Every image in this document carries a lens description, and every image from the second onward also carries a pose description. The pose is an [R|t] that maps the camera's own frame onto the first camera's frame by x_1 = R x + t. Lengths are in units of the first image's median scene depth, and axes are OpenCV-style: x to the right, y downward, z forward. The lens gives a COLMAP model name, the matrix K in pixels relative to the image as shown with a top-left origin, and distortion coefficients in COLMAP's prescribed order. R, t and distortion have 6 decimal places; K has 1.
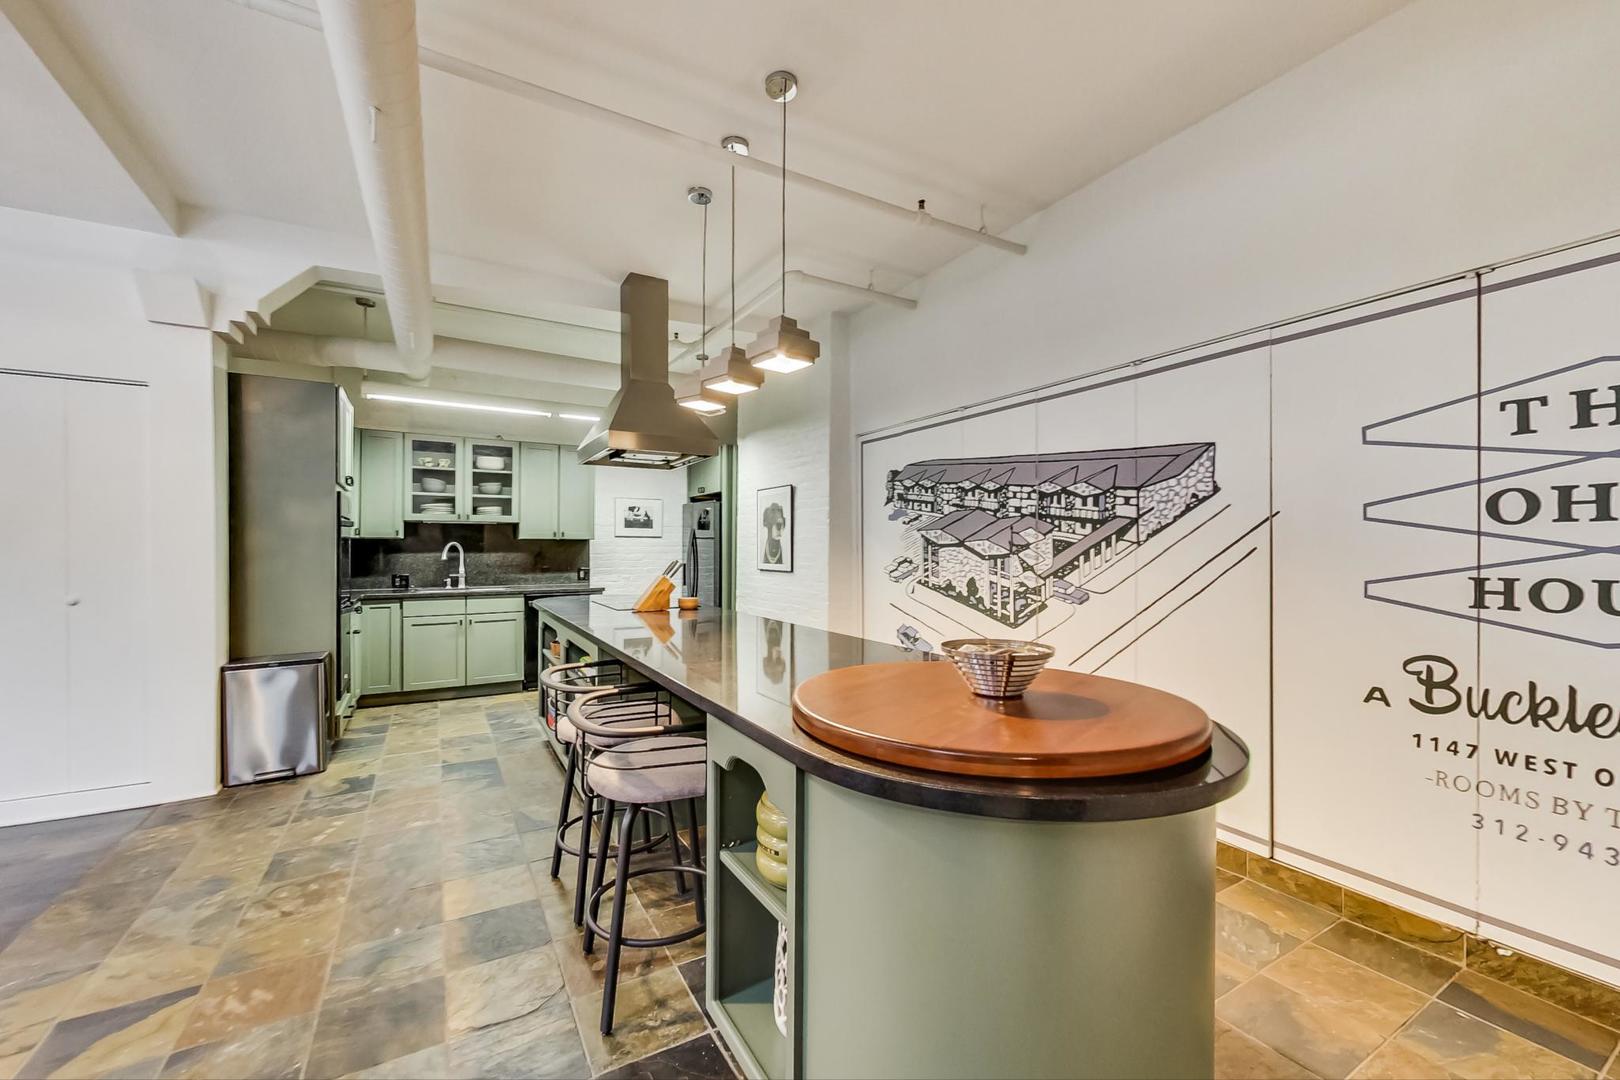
lens RADIAL K [[628.2, 0, 800.5], [0, 628.2, 551.5], [0, 0, 1]] dist [0.000064, 0.000354]
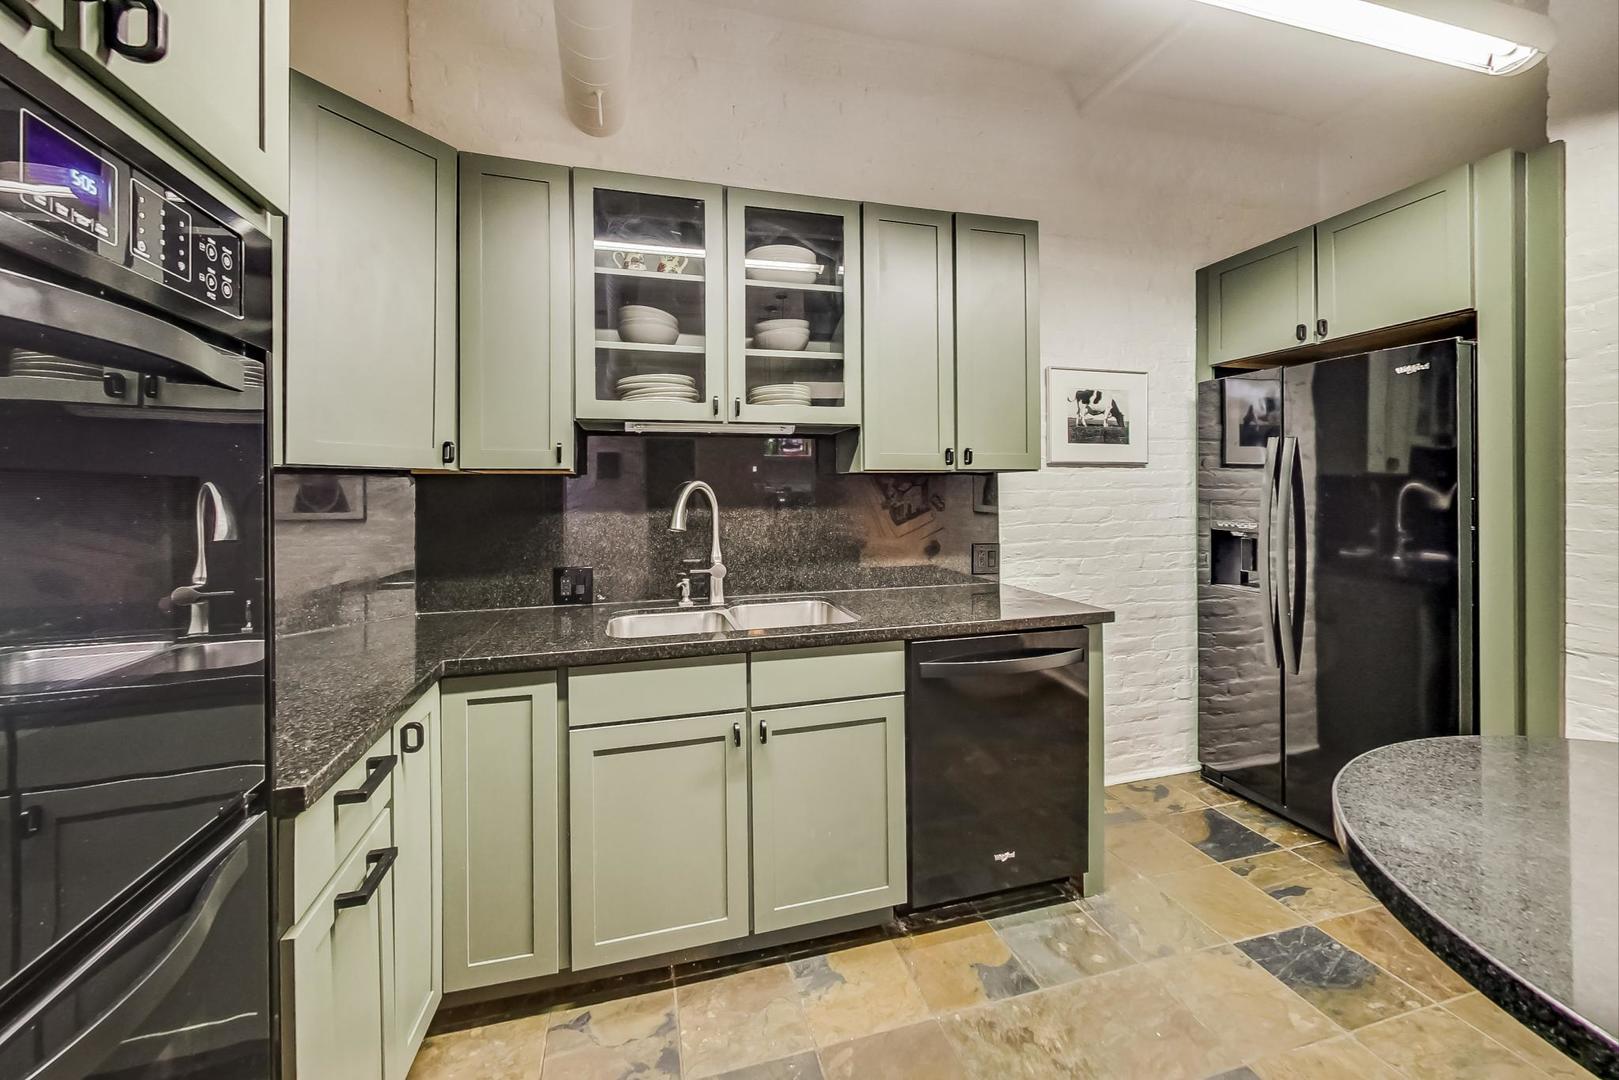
lens RADIAL K [[627.8, 0, 804.6], [0, 627.8, 487.2], [0, 0, 1]] dist [0.000064, 0.000354]
pose [[0.966824, -0.012079, -0.255156, -0.386339], [0.008524, 0.999851, -0.015033, -0.005248], [0.255299, 0.012359, 0.966783, 0.639995]]
